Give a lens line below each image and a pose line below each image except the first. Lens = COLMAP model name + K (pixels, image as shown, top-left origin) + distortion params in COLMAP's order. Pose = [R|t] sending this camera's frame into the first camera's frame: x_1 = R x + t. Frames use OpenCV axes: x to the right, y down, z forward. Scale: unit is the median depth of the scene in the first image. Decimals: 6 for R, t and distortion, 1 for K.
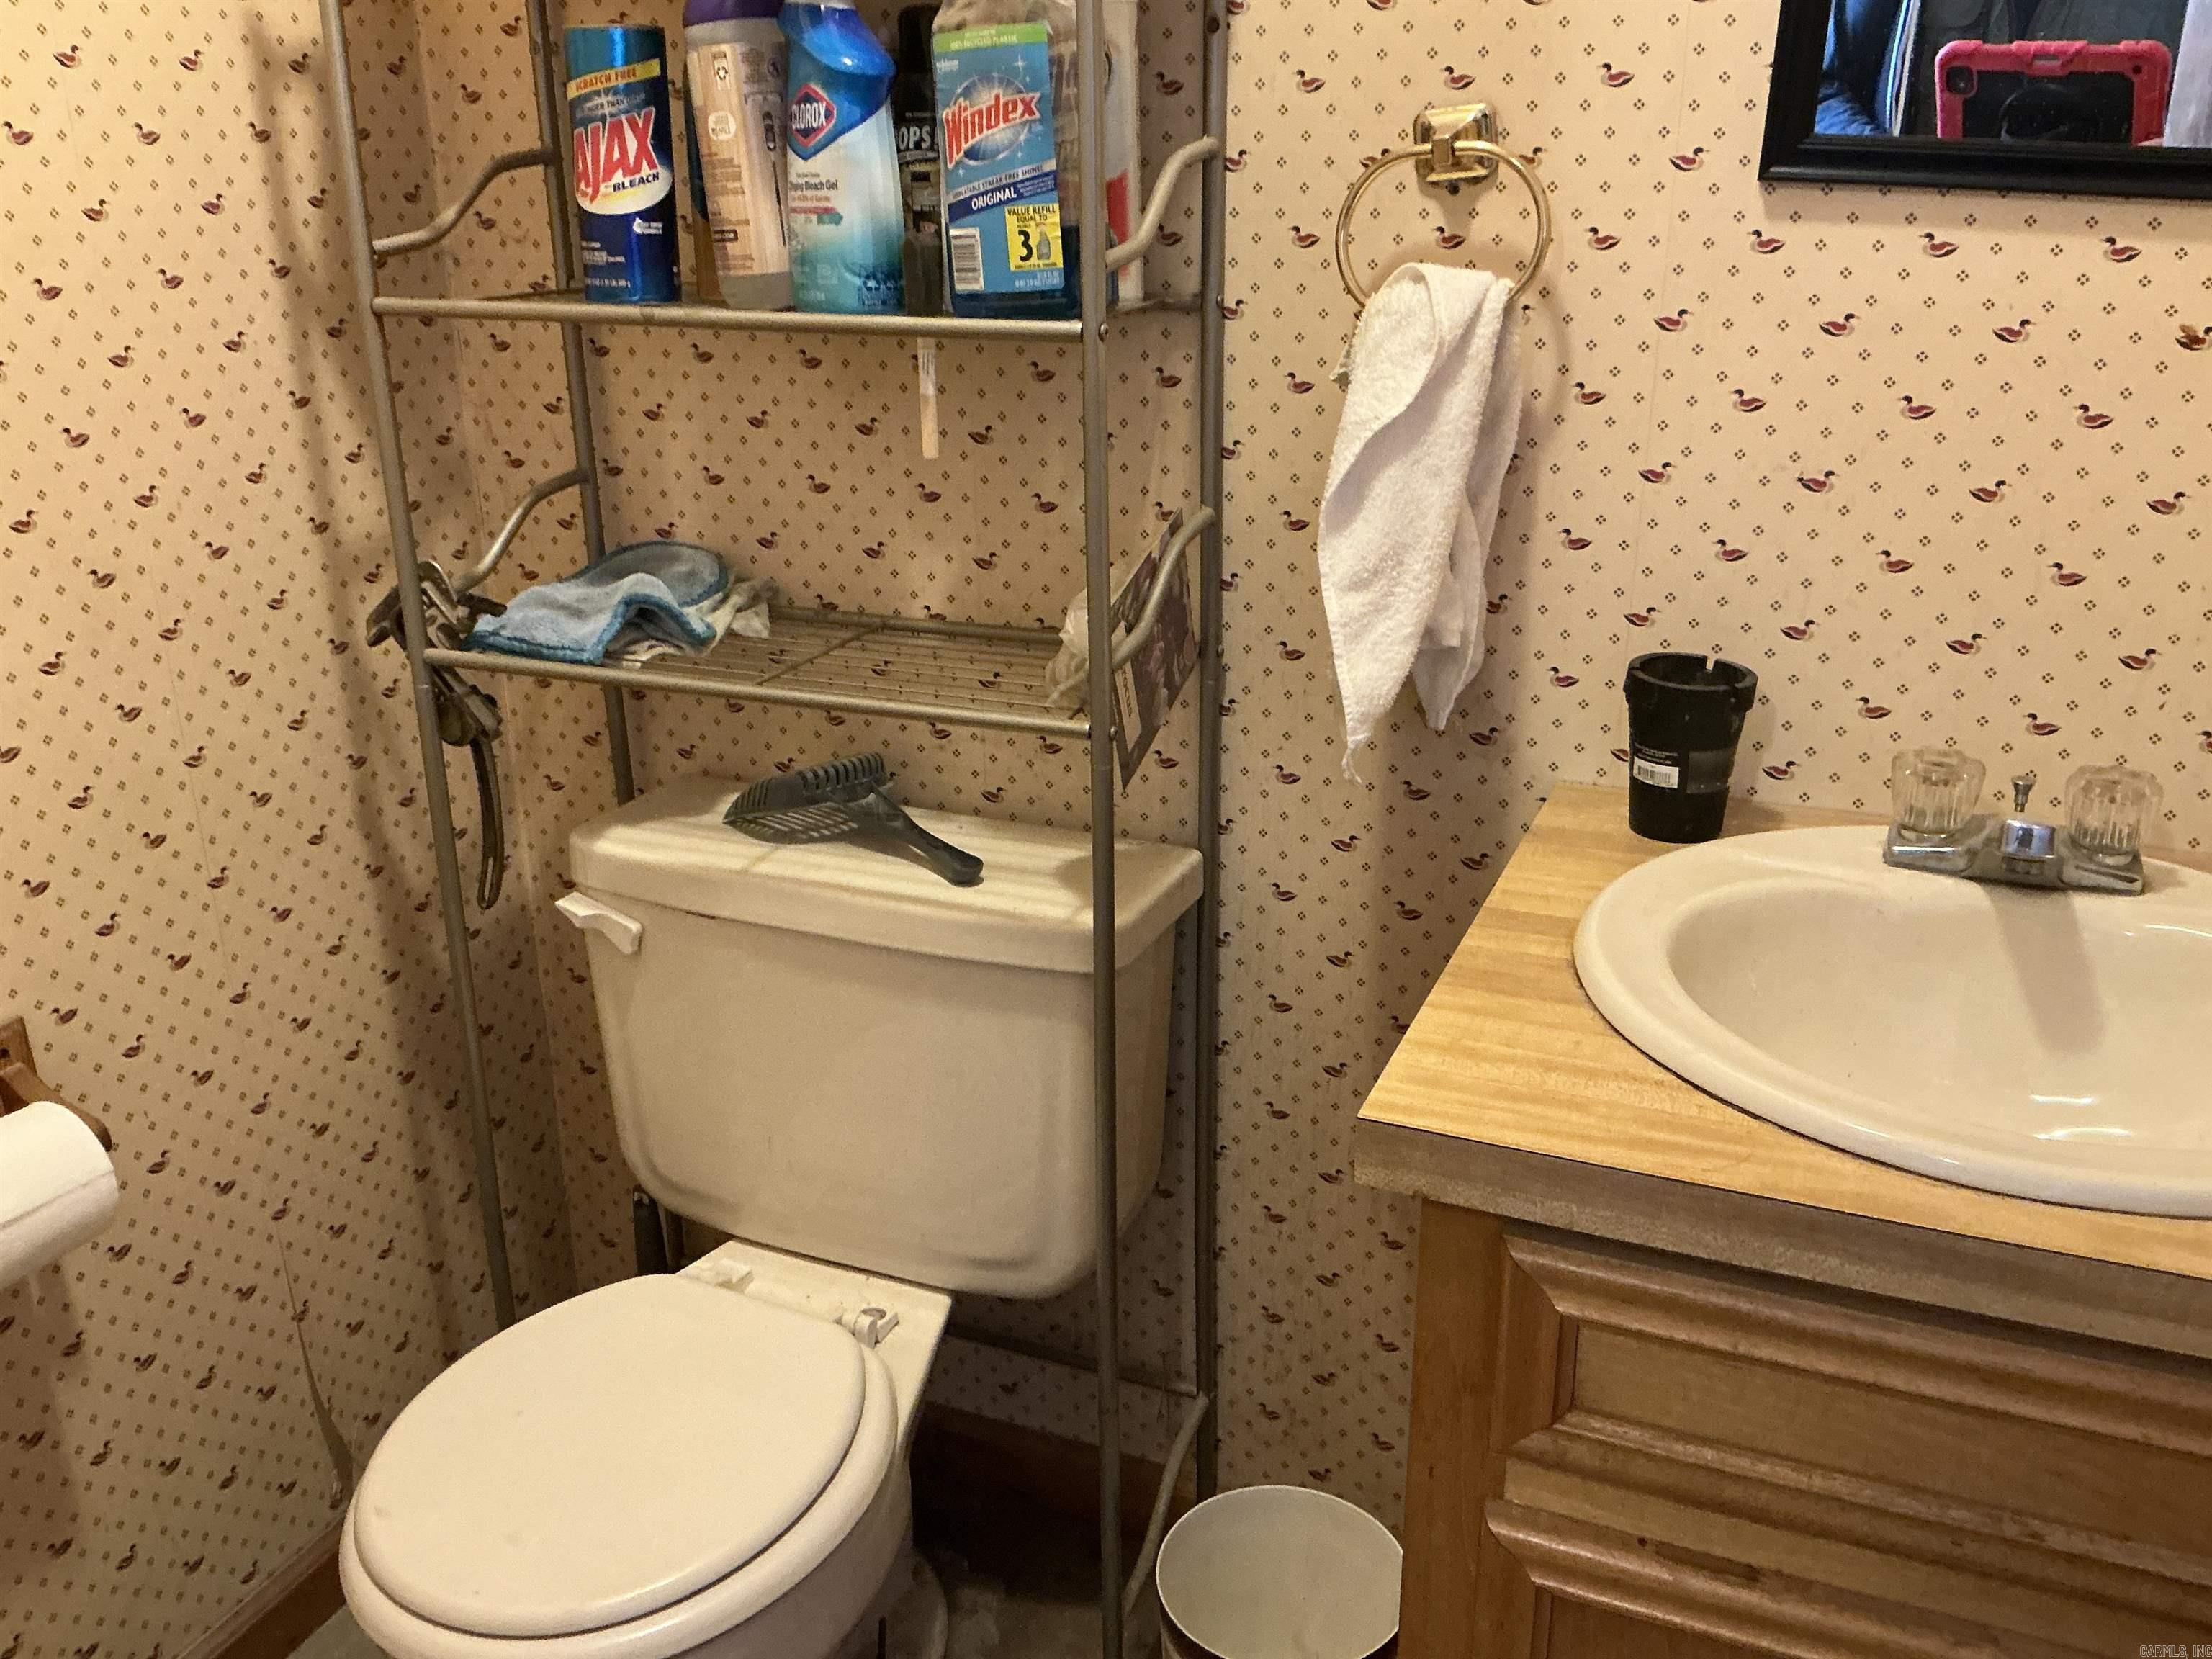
lens RADIAL K [[1853.2, 0, 1108.9], [0, 1853.2, 828.2], [0, 0, 1]] dist [0.003844, -0.001913]
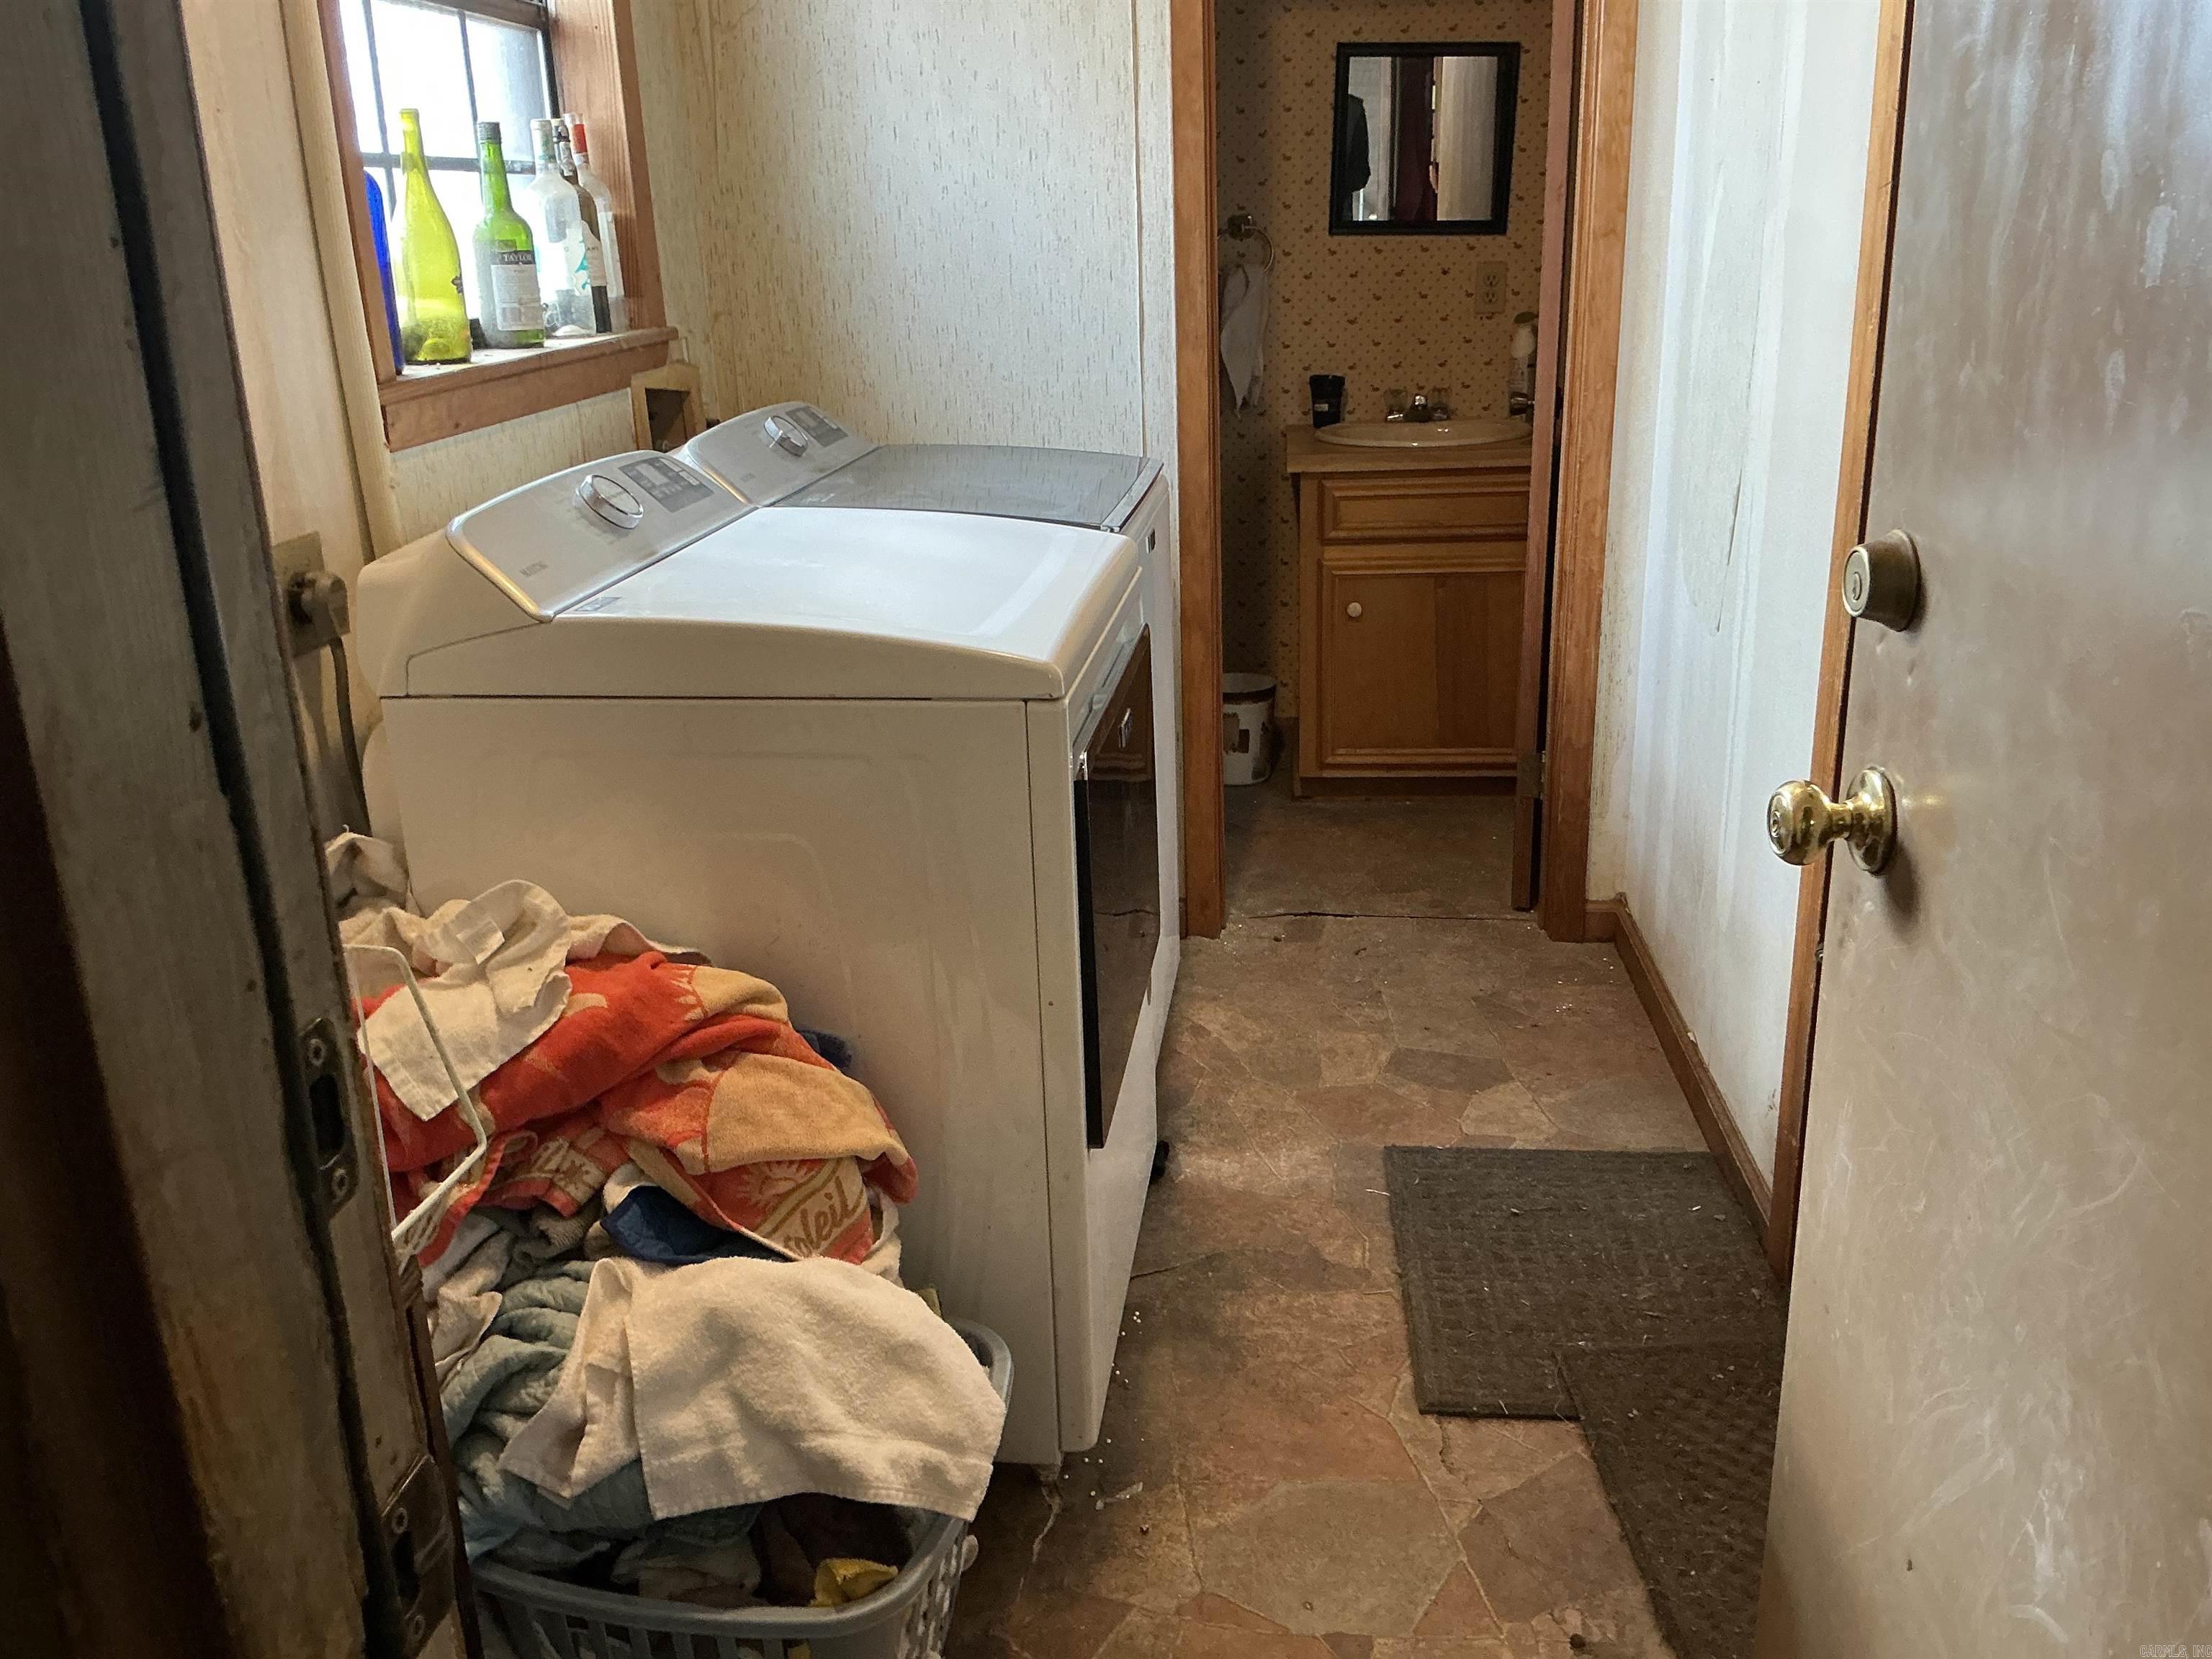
lens RADIAL K [[1853.2, 0, 1105.9], [0, 1853.2, 830.9], [0, 0, 1]] dist [0.003844, -0.001913]
pose [[0.956948, -0.121860, 0.263439, -1.025026], [0.128878, 0.991615, -0.009457, 0.689417], [-0.260078, 0.043002, 0.964630, -2.045559]]
